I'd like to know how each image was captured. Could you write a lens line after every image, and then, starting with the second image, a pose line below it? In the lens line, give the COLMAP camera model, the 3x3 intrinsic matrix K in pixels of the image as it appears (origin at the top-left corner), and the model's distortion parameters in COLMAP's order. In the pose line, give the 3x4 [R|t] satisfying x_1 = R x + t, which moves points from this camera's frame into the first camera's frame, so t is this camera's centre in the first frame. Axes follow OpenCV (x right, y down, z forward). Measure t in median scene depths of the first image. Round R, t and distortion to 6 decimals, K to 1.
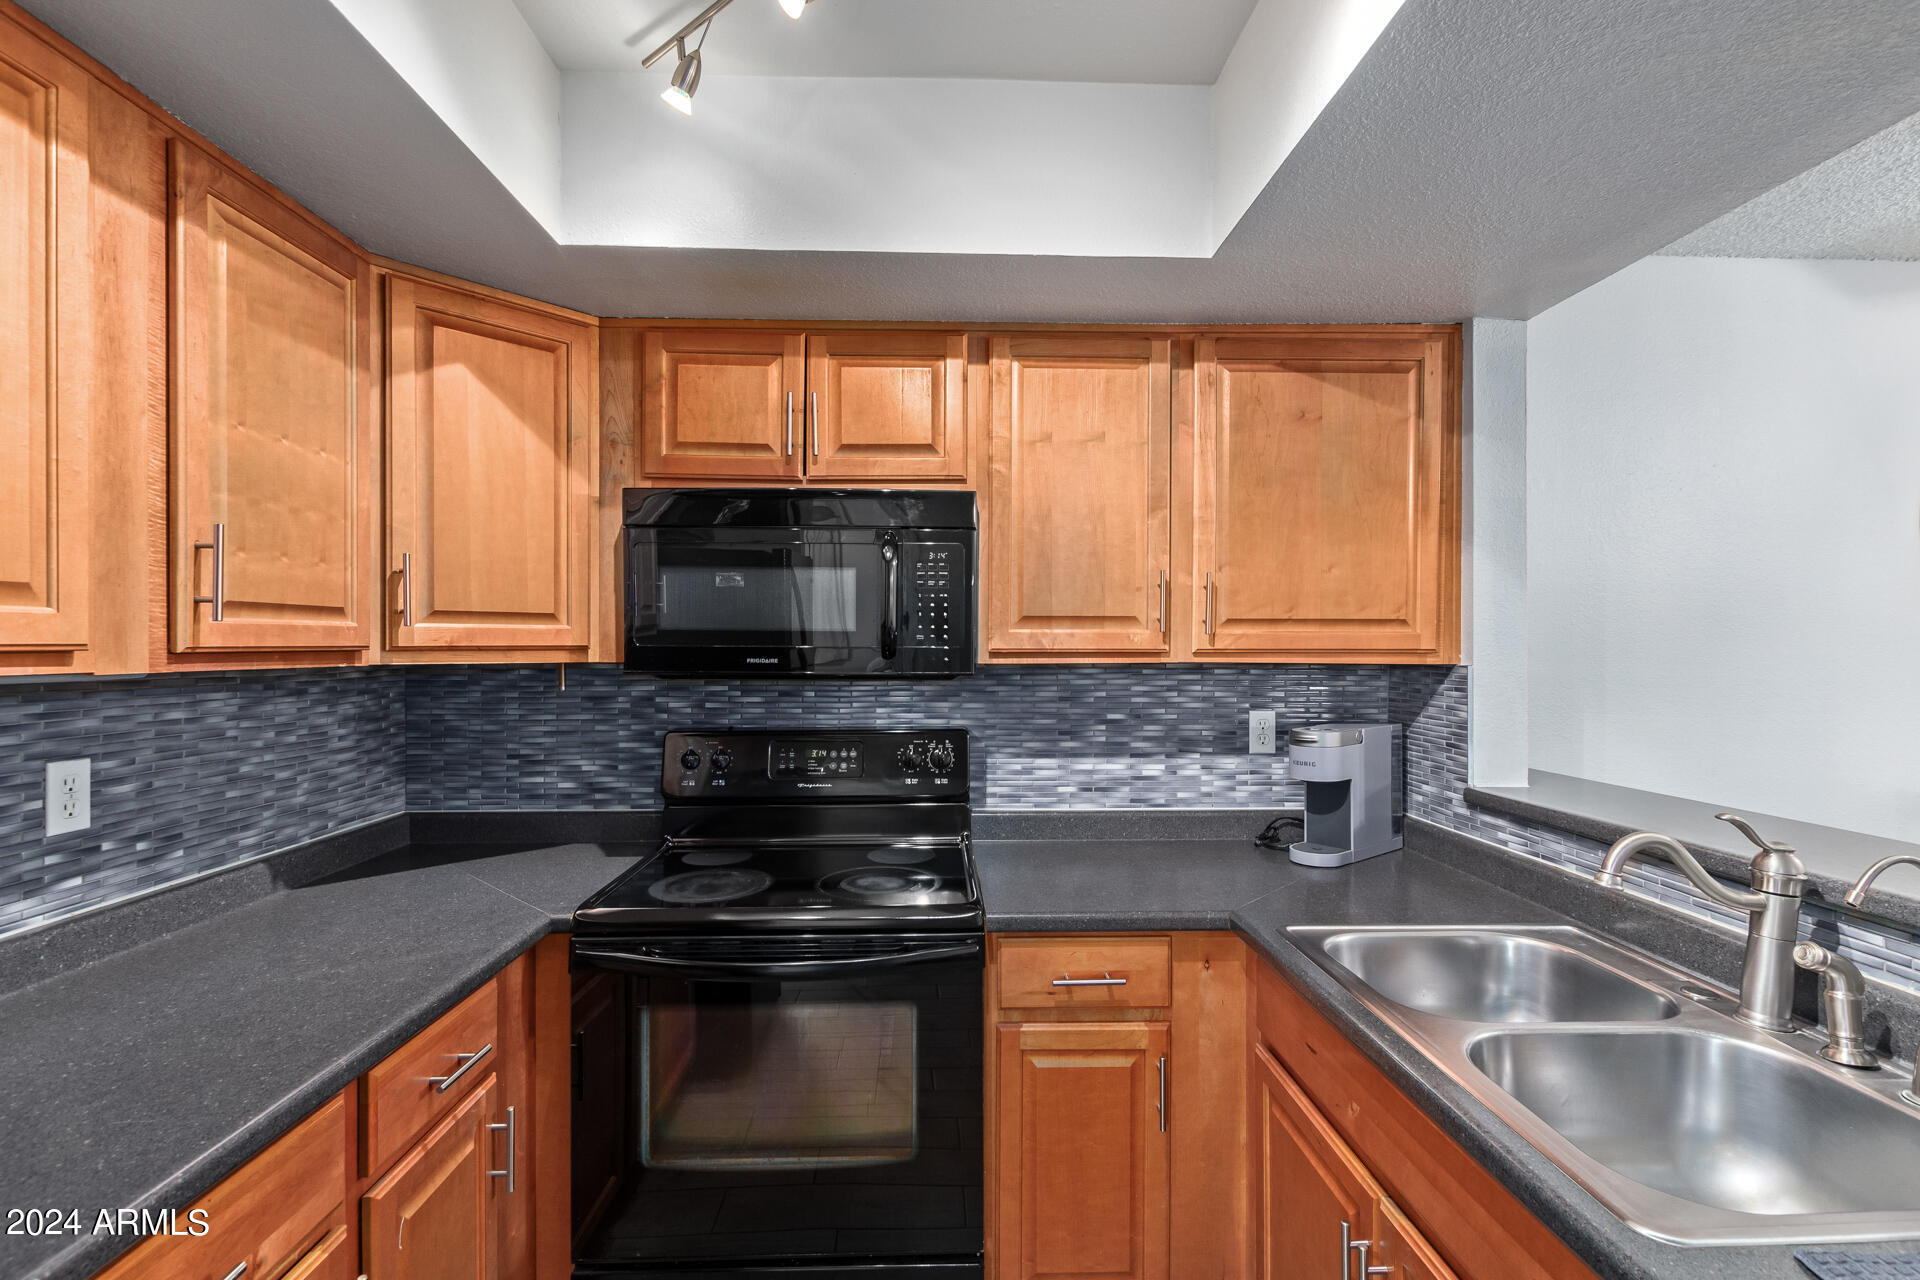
lens RADIAL K [[896.8, 0, 955.6], [0, 896.8, 650.1], [0, 0, 1]] dist [0.004152, 0.000492]
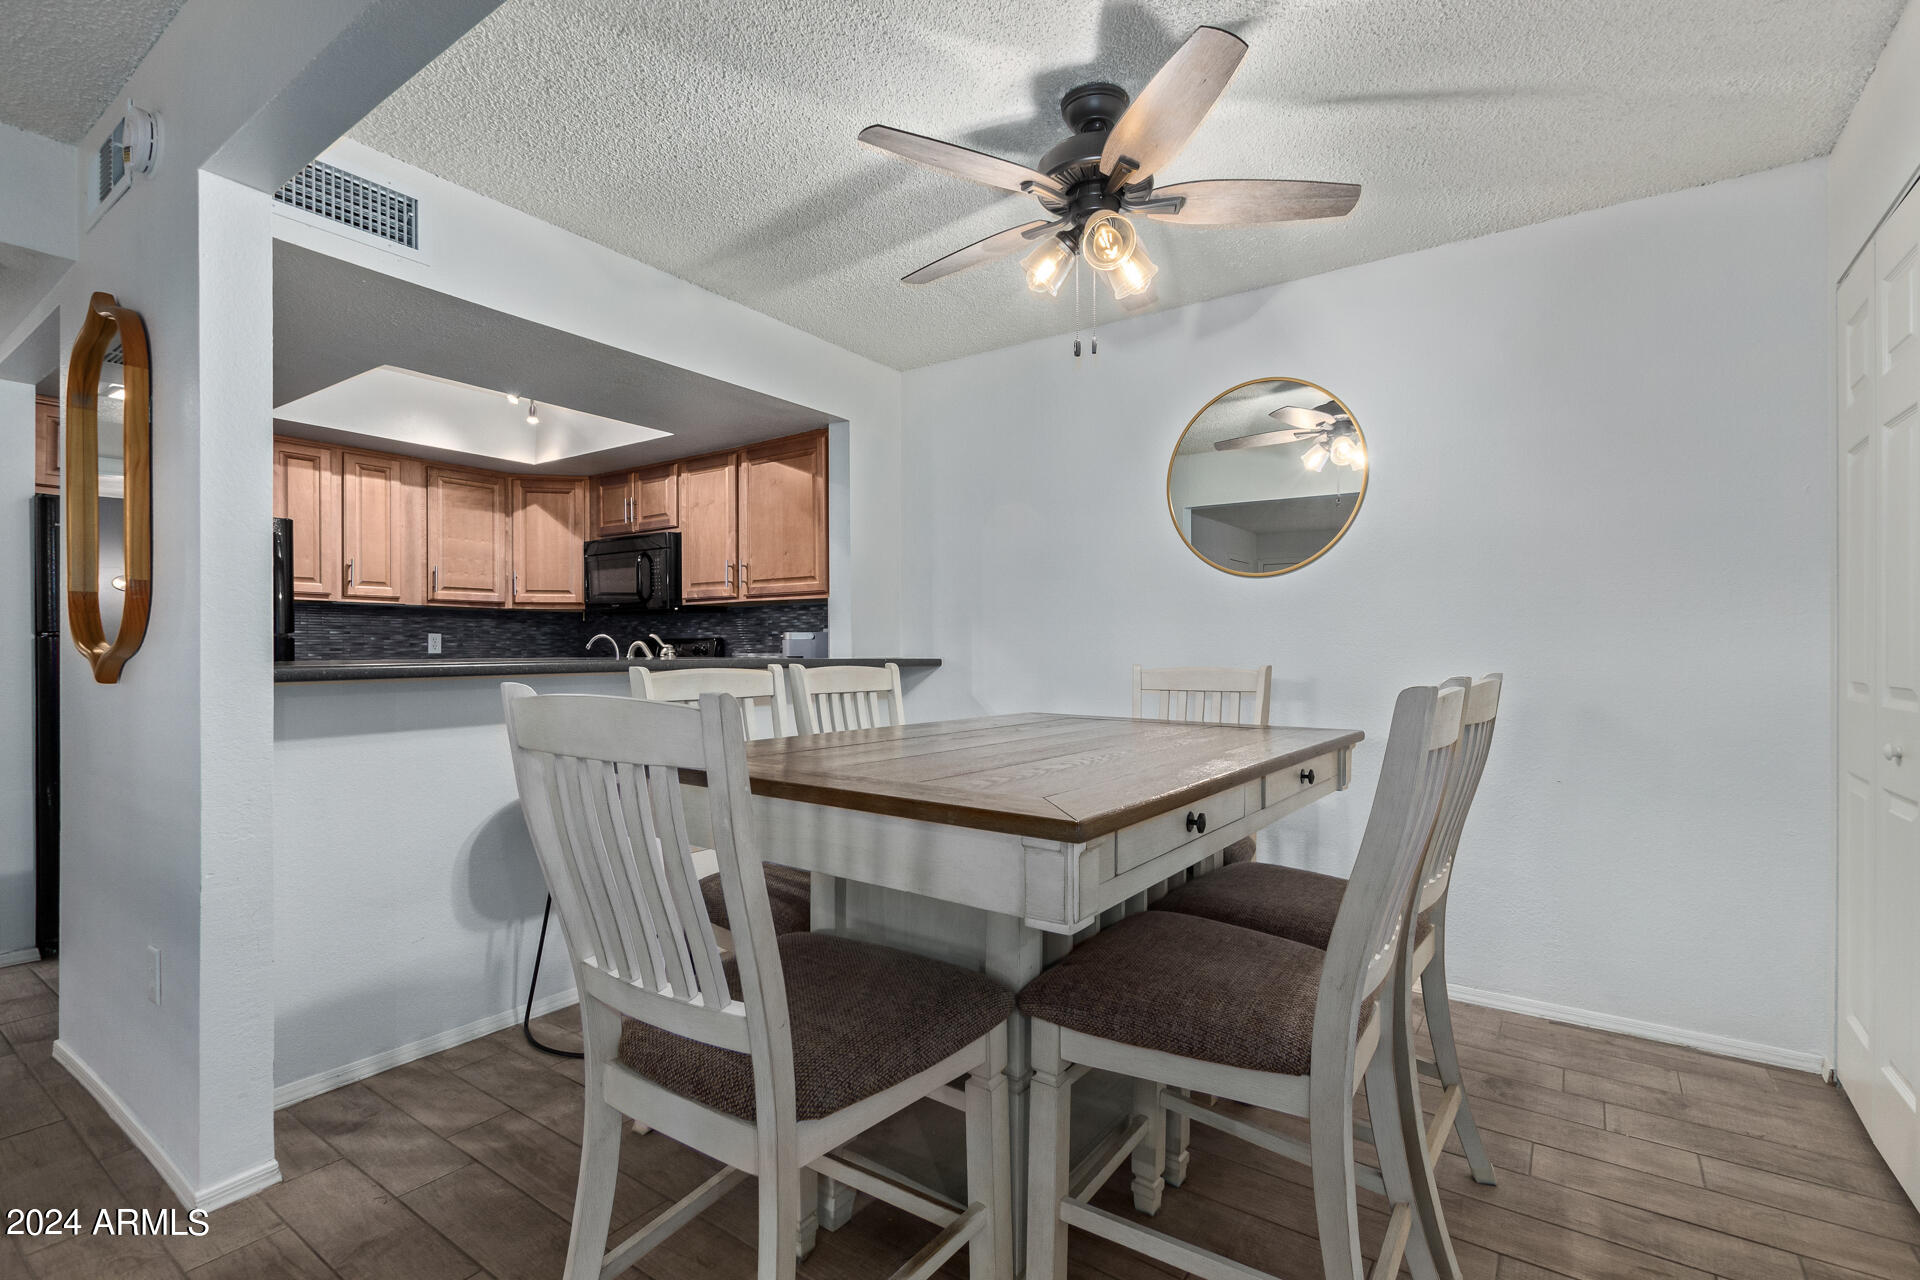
lens RADIAL K [[883.2, 0, 939.6], [0, 883.2, 650.3], [0, 0, 1]] dist [0.003975, 0.000362]
pose [[0.790651, 0.000742, -0.612266, 1.922520], [-0.004690, 0.999977, -0.004845, 0.136736], [0.612249, 0.006703, 0.790637, -0.387691]]
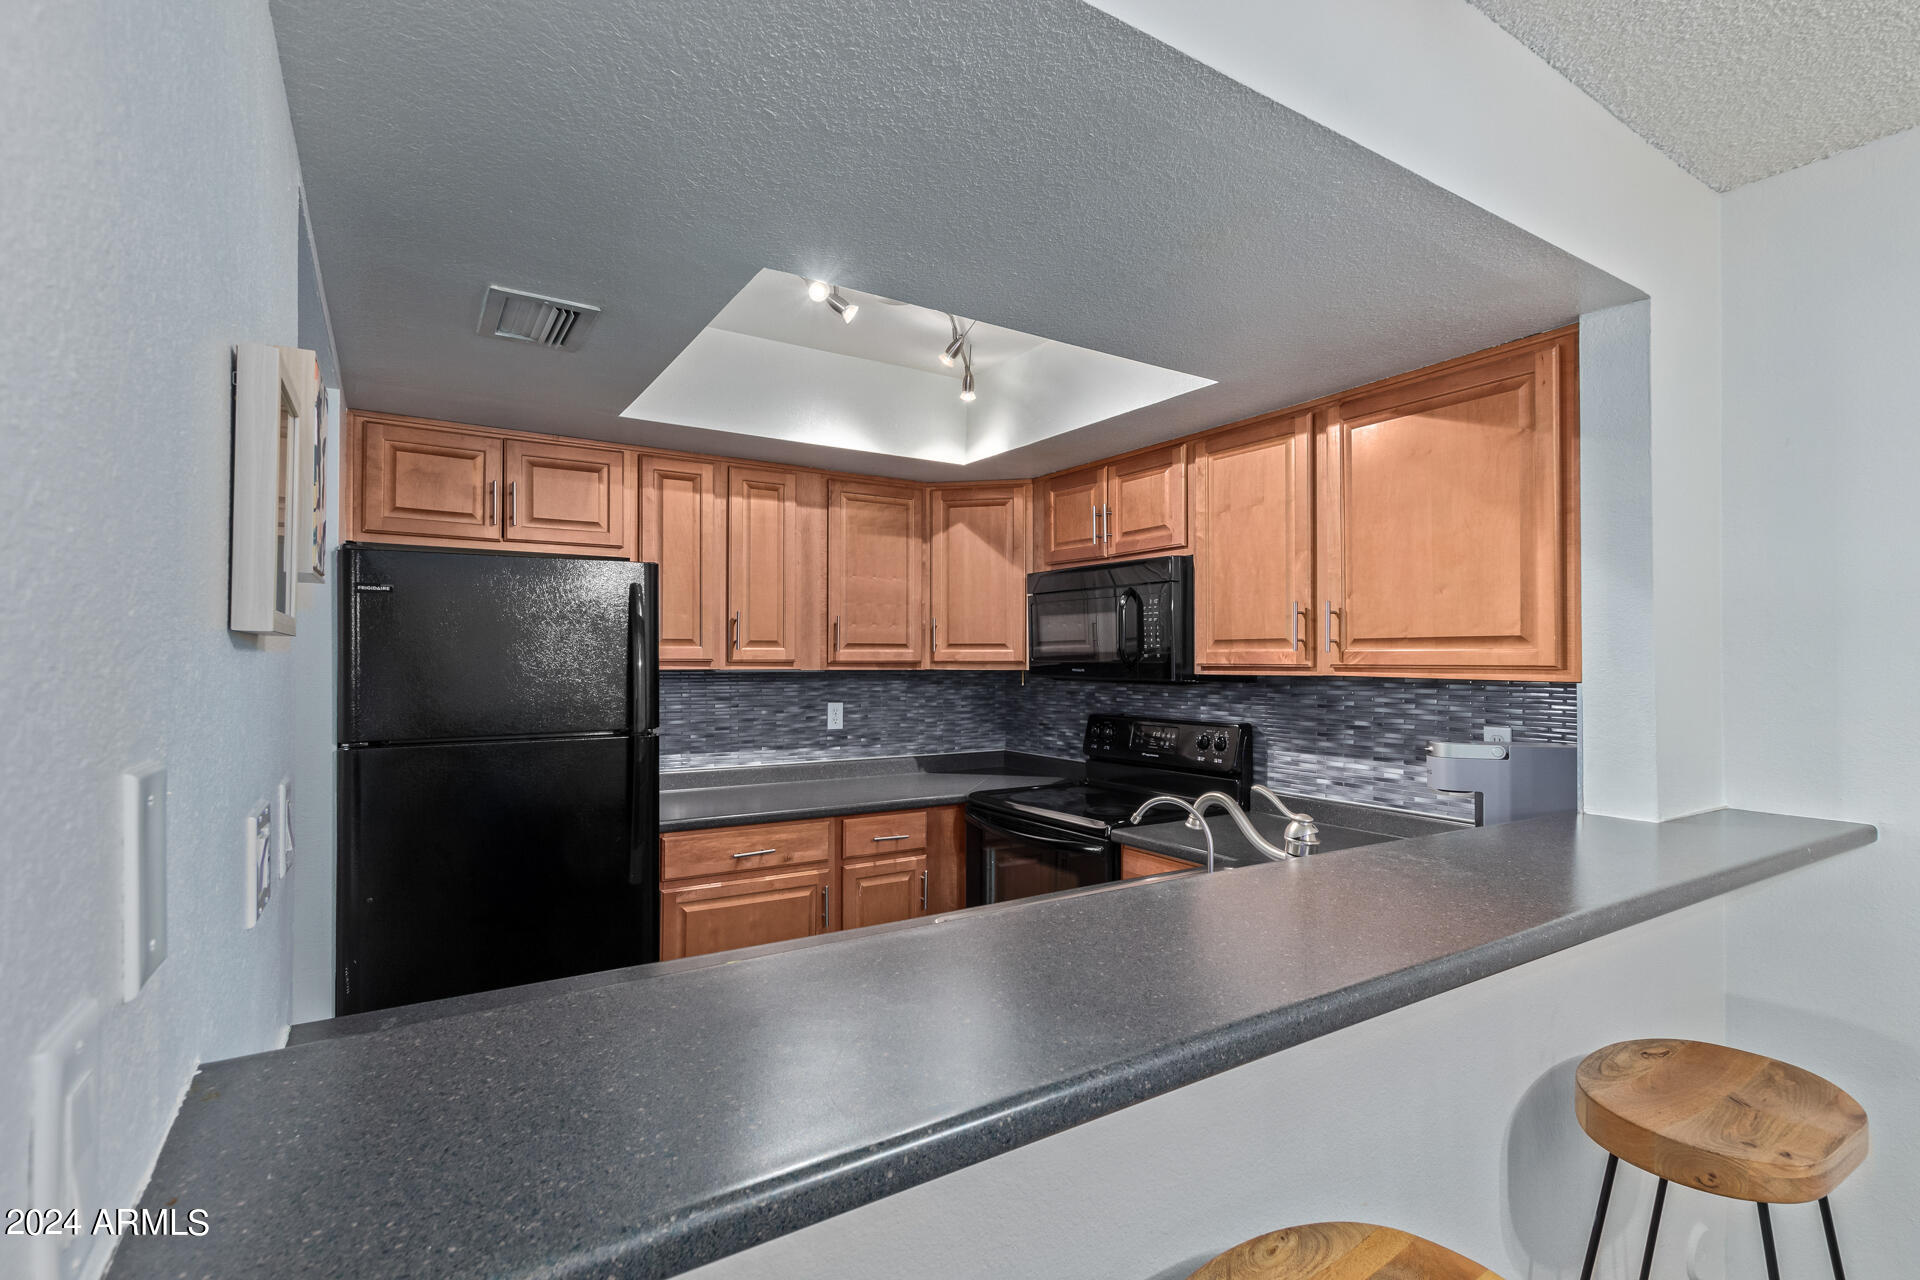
lens RADIAL K [[896.8, 0, 955.6], [0, 896.8, 650.1], [0, 0, 1]] dist [0.004152, 0.000492]
pose [[0.509337, -0.008342, -0.860527, 1.046642], [-0.007706, 0.999869, -0.014254, 0.000452], [0.860532, 0.013891, 0.509206, -0.042448]]
